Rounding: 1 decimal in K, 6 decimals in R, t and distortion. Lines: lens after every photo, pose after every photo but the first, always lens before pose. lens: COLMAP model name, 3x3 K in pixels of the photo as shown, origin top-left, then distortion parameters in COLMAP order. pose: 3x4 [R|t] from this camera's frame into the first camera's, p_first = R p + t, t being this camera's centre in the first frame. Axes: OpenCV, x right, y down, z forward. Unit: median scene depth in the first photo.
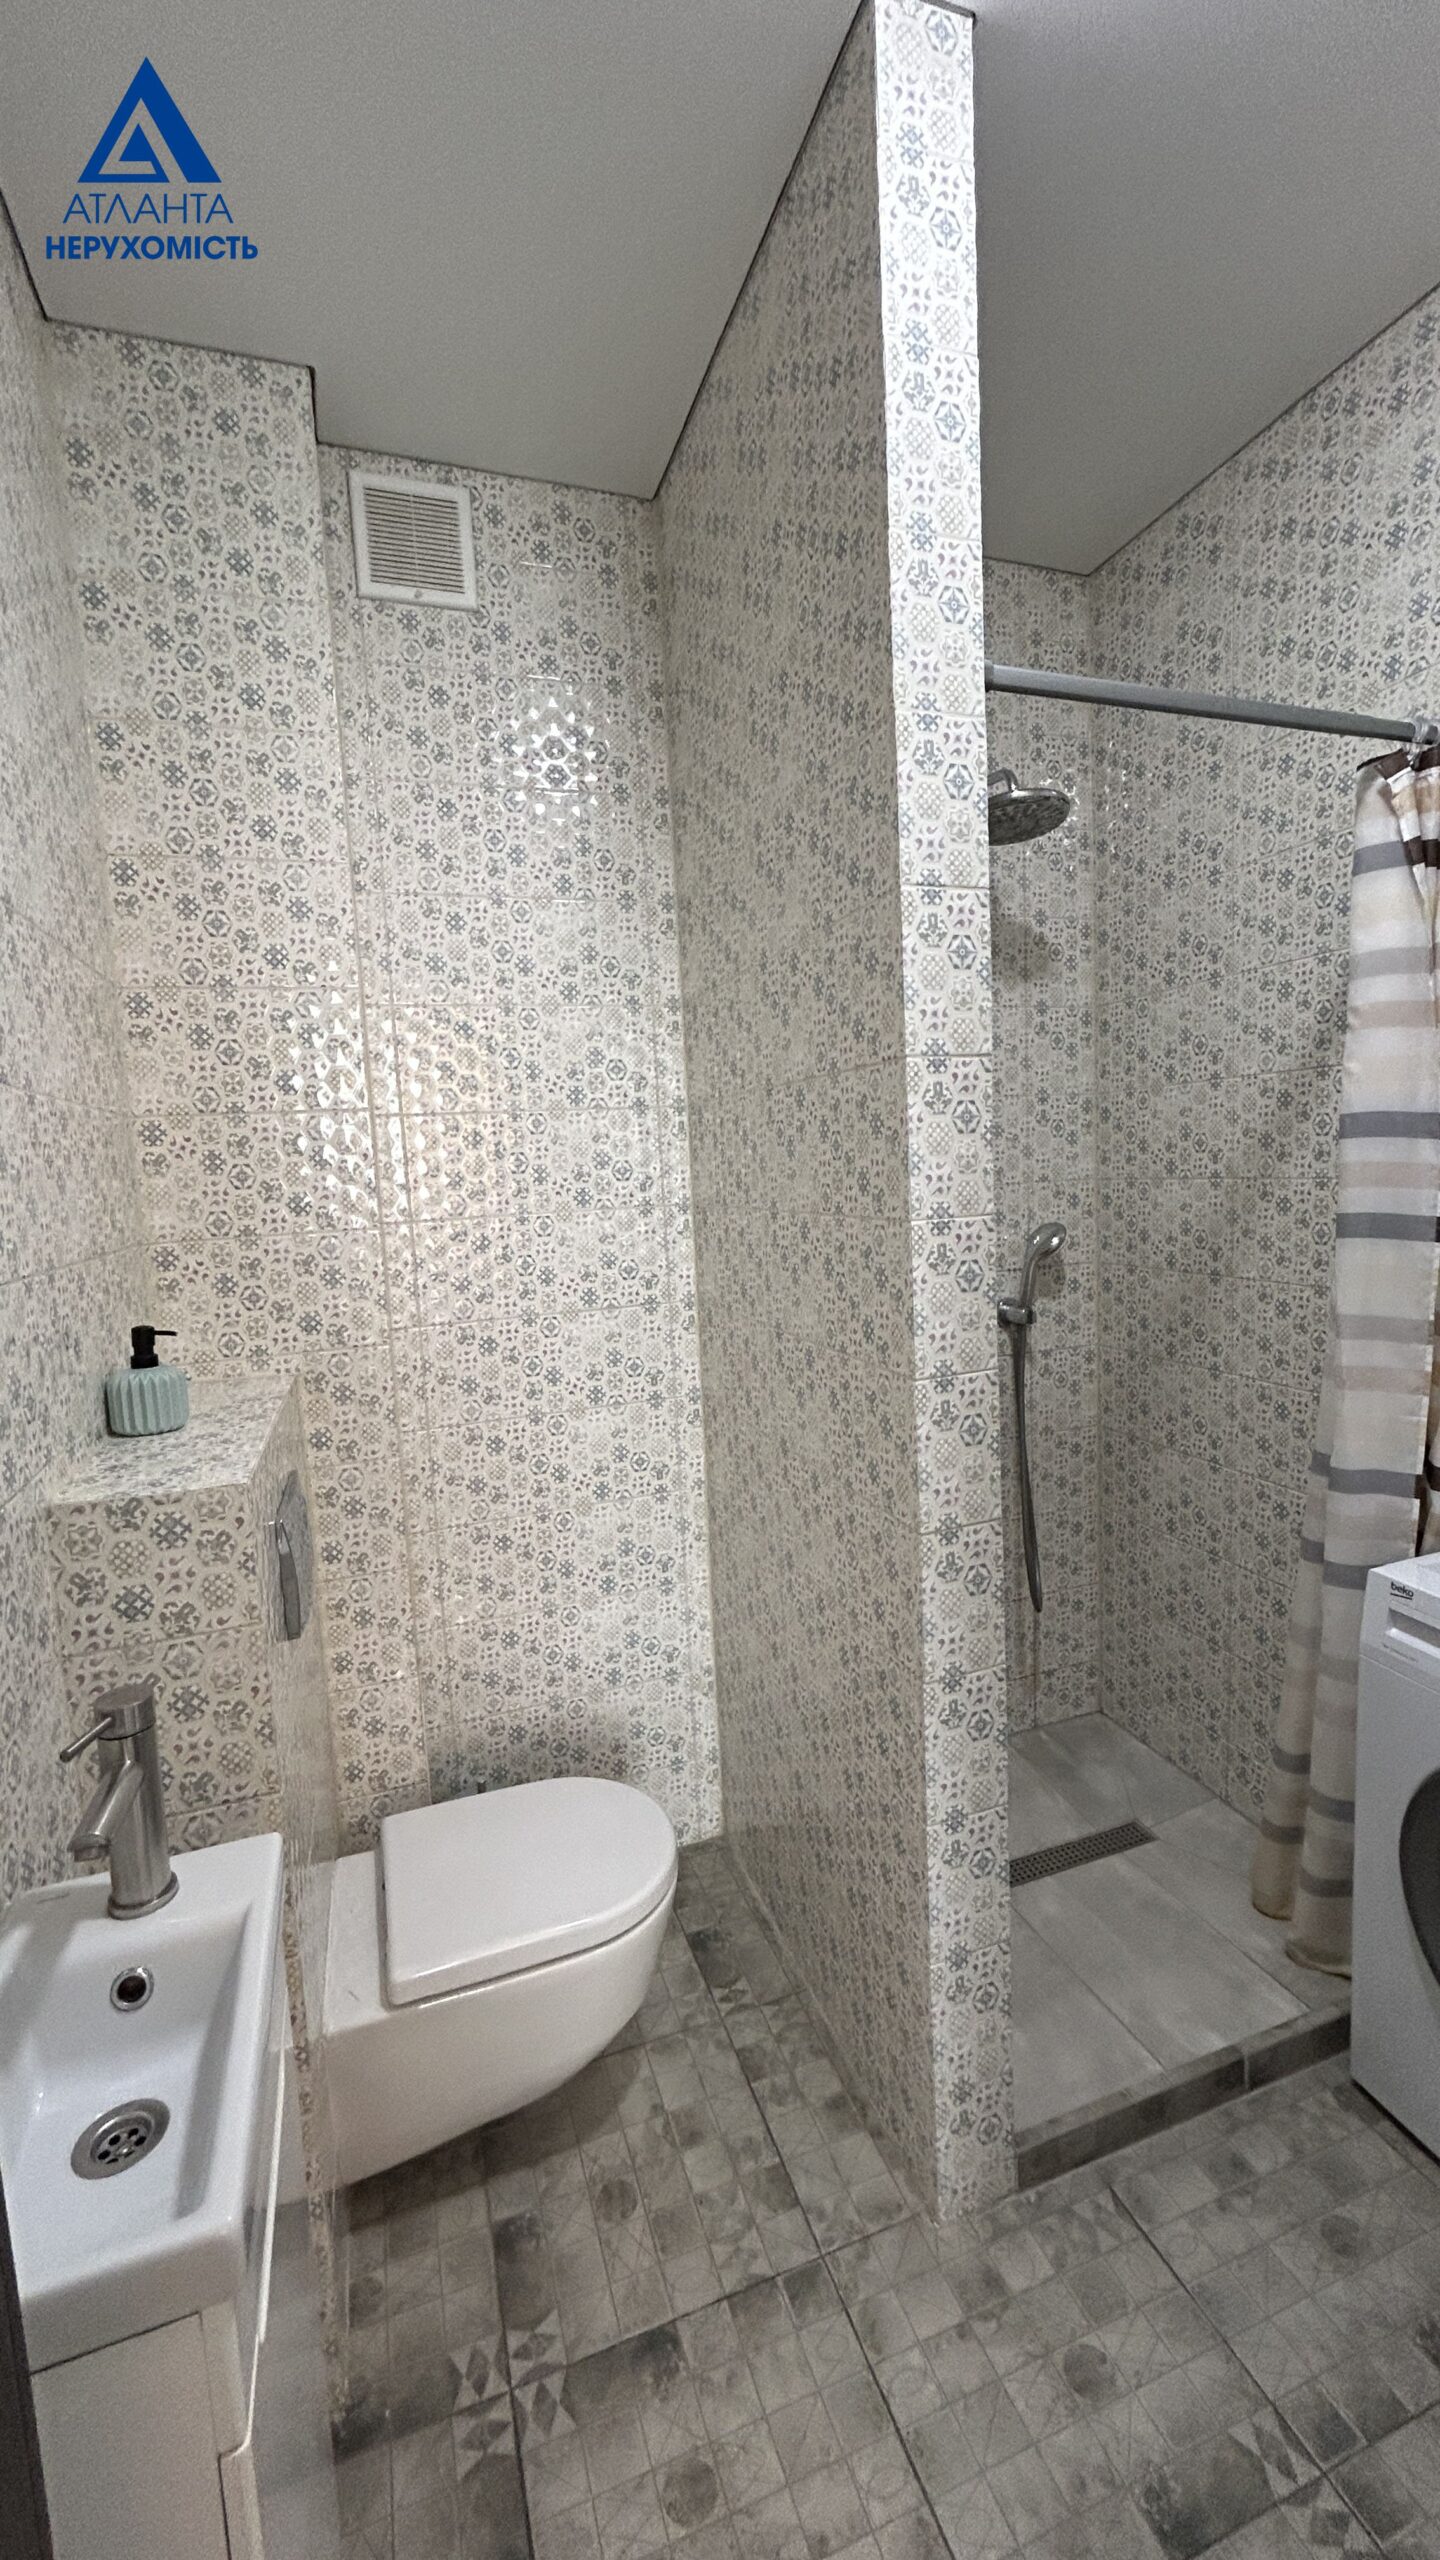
lens RADIAL K [[1040.2, 0, 722.0], [0, 1040.2, 1276.3], [0, 0, 1]] dist [-0.001059, 0.001664]
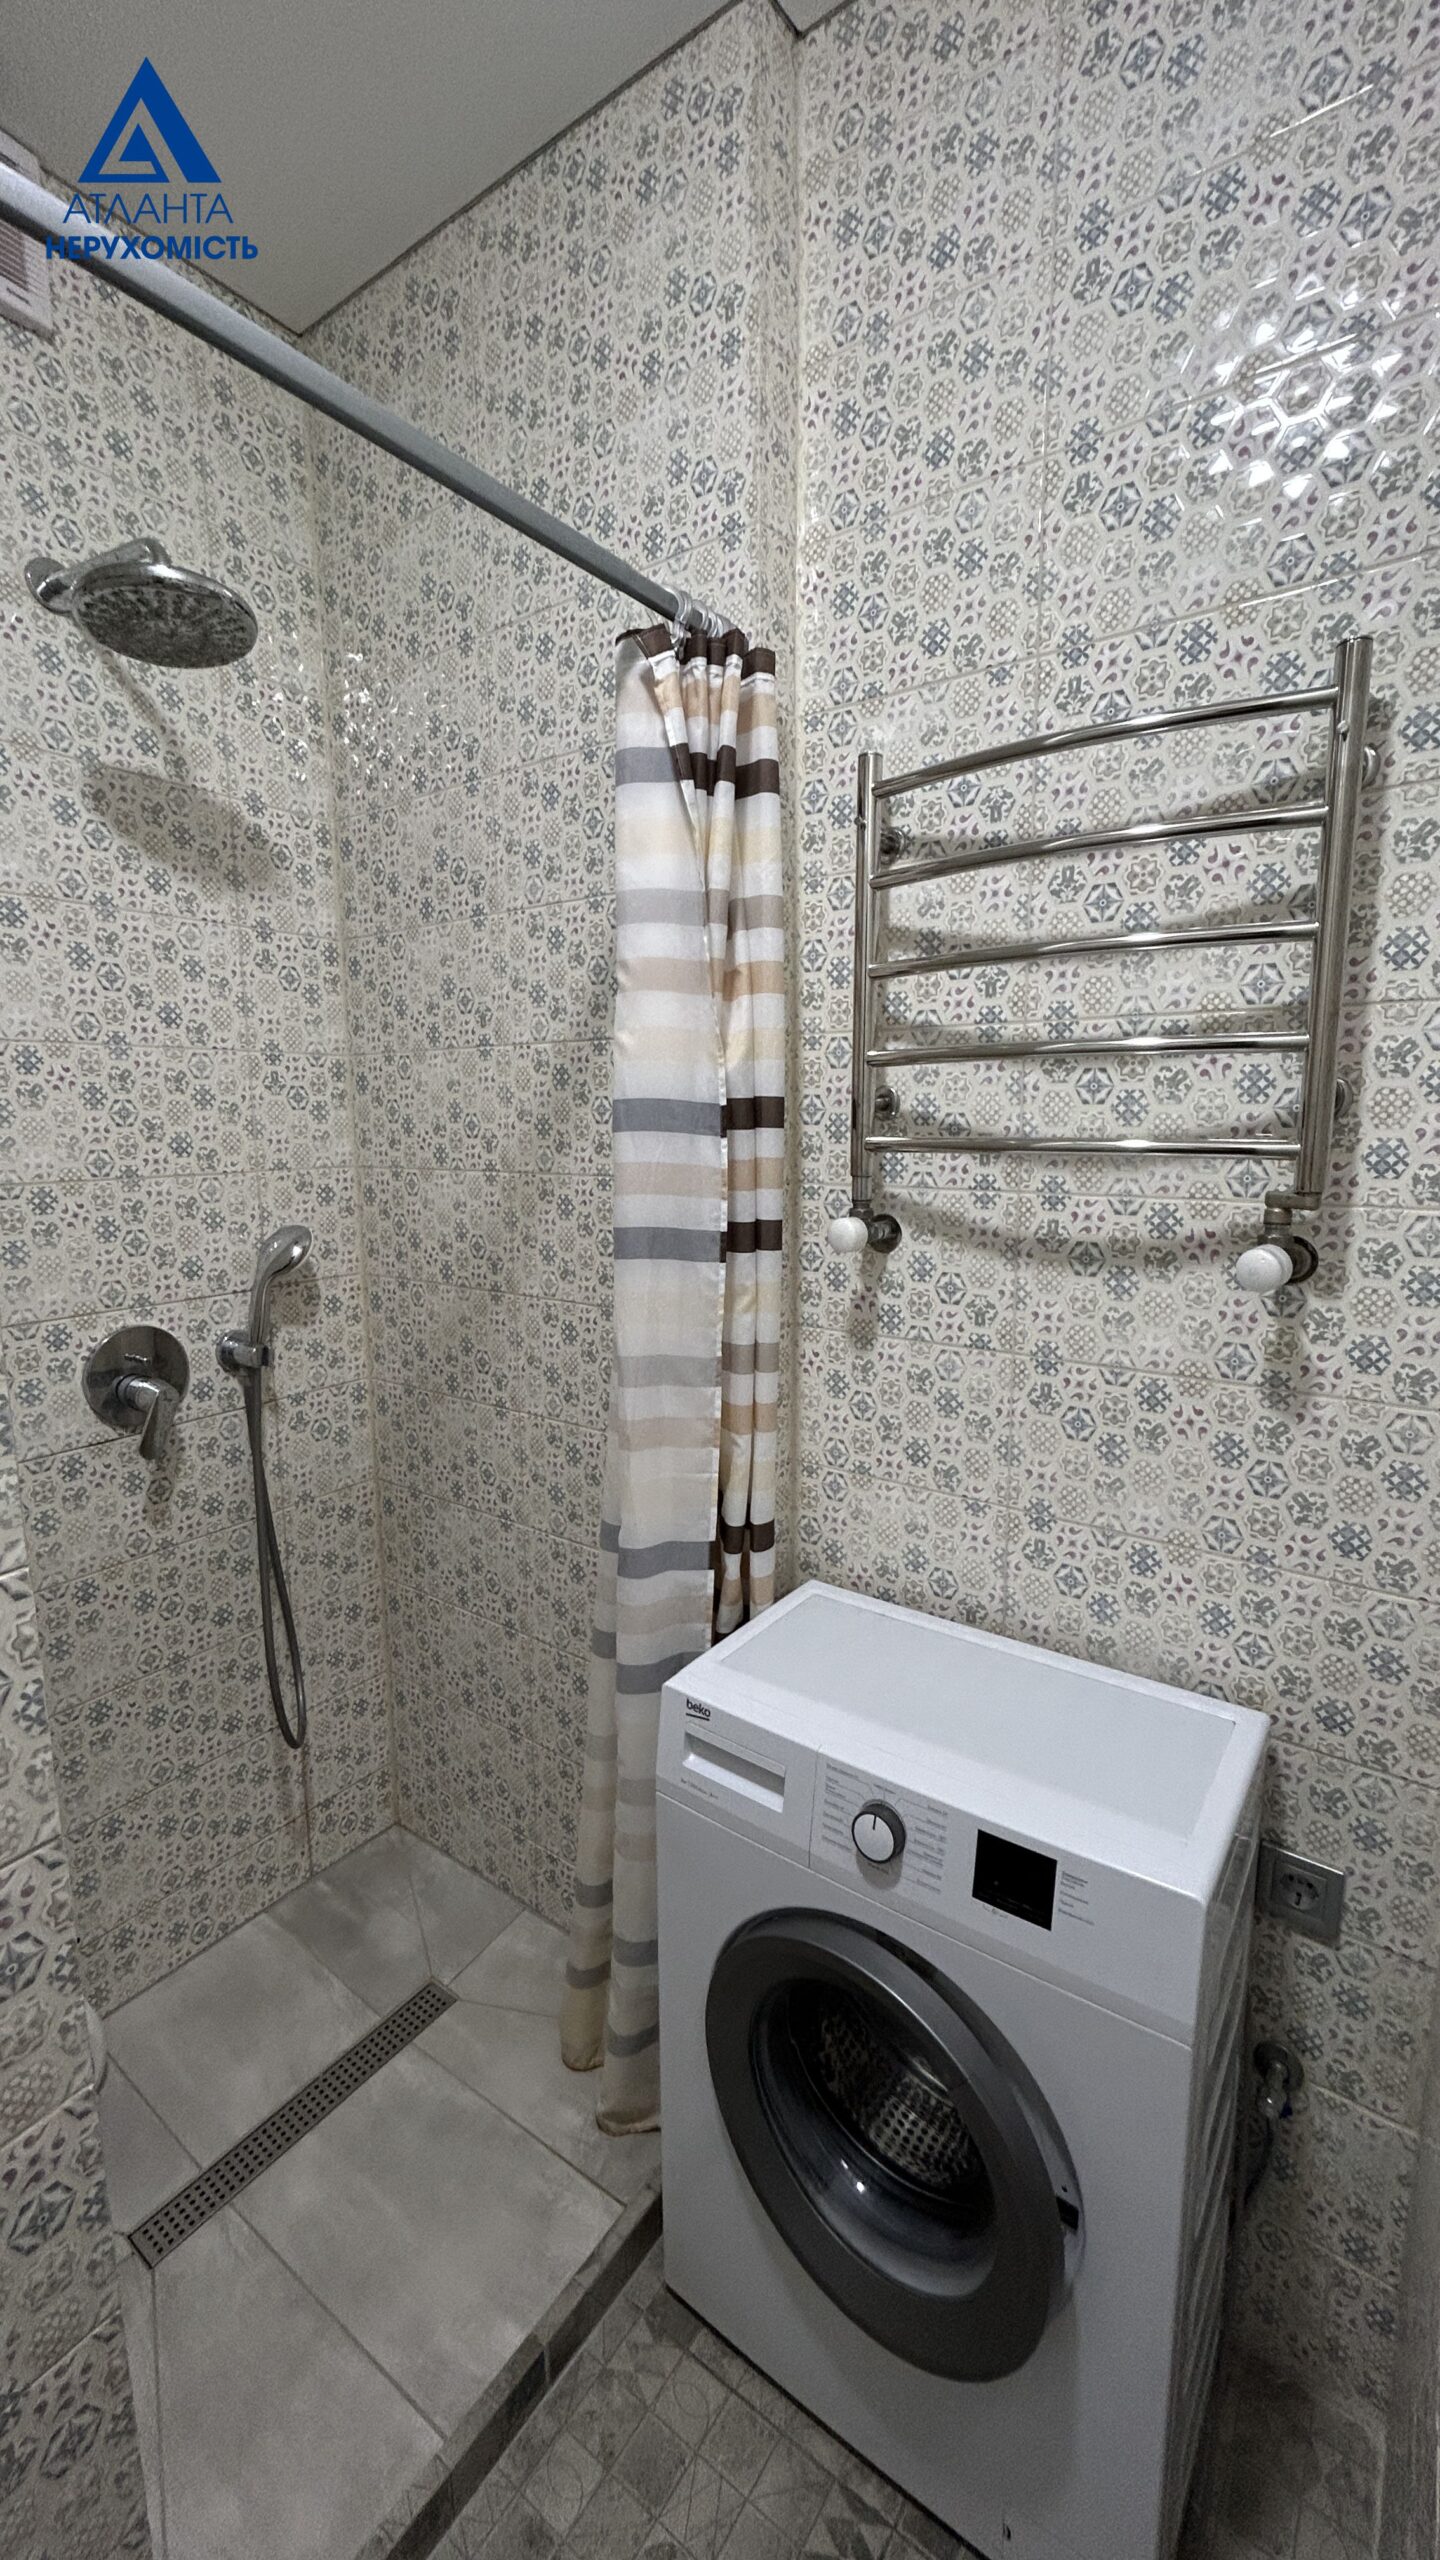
lens RADIAL K [[1040.2, 0, 724.0], [0, 1040.2, 1274.7], [0, 0, 1]] dist [-0.001059, 0.001664]
pose [[0.823190, -0.047308, 0.565791, 0.187389], [0.030429, 0.998766, 0.039238, -0.045789], [-0.566949, -0.015084, 0.823615, 0.269629]]
